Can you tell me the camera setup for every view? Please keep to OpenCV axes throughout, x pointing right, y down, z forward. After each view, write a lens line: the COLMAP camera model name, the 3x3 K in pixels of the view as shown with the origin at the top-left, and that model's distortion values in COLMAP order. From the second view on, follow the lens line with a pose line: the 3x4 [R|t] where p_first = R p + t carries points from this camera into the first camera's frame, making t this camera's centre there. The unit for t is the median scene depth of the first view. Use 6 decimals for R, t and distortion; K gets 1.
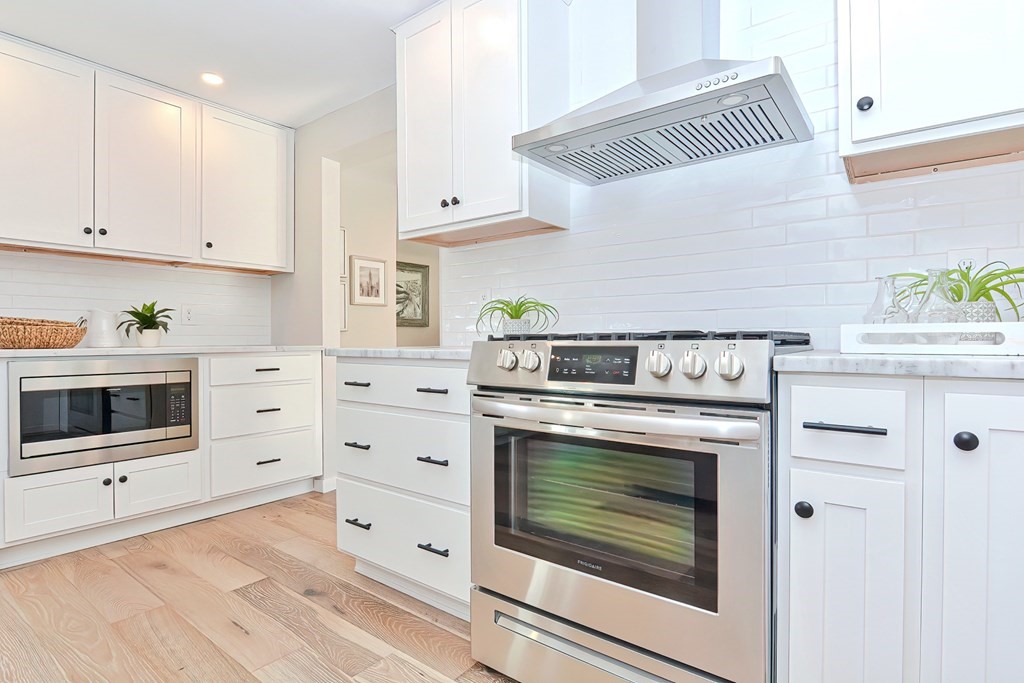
lens RADIAL K [[502.4, 0, 512.6], [0, 502.4, 343.3], [0, 0, 1]] dist [0.001618, -0.008151]
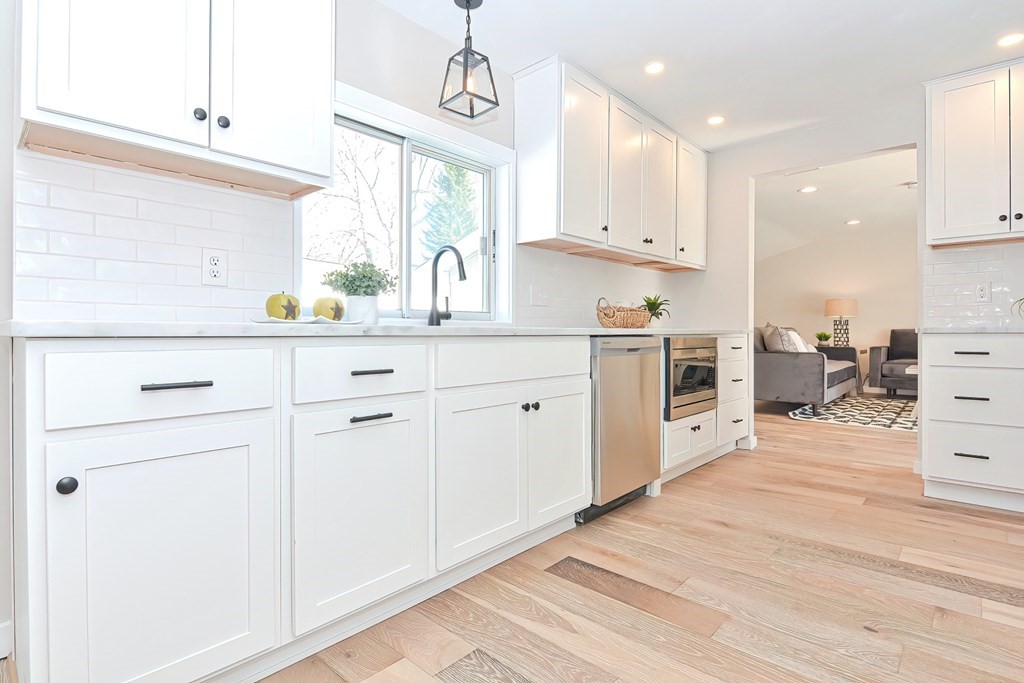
lens RADIAL K [[507.6, 0, 506.5], [0, 507.6, 335.4], [0, 0, 1]] dist [-0.000669, -0.001076]
pose [[0.995507, -0.000603, -0.094682, -1.059003], [0.000223, 0.999992, -0.004025, 0.029285], [0.094683, 0.003986, 0.995499, -0.353692]]
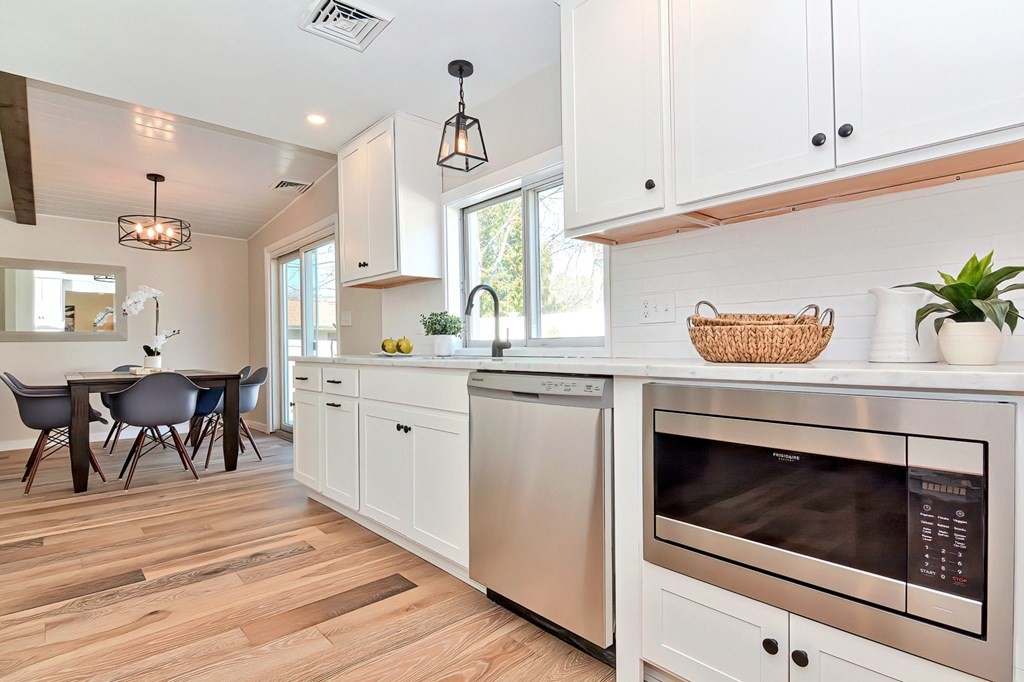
lens RADIAL K [[506.4, 0, 504.2], [0, 506.4, 347.1], [0, 0, 1]] dist [-0.000757, -0.008730]
pose [[-0.186418, 0.002787, -0.982467, -0.258989], [0.001169, 0.999996, 0.002615, -0.009554], [0.982470, -0.000661, -0.186421, 0.753900]]
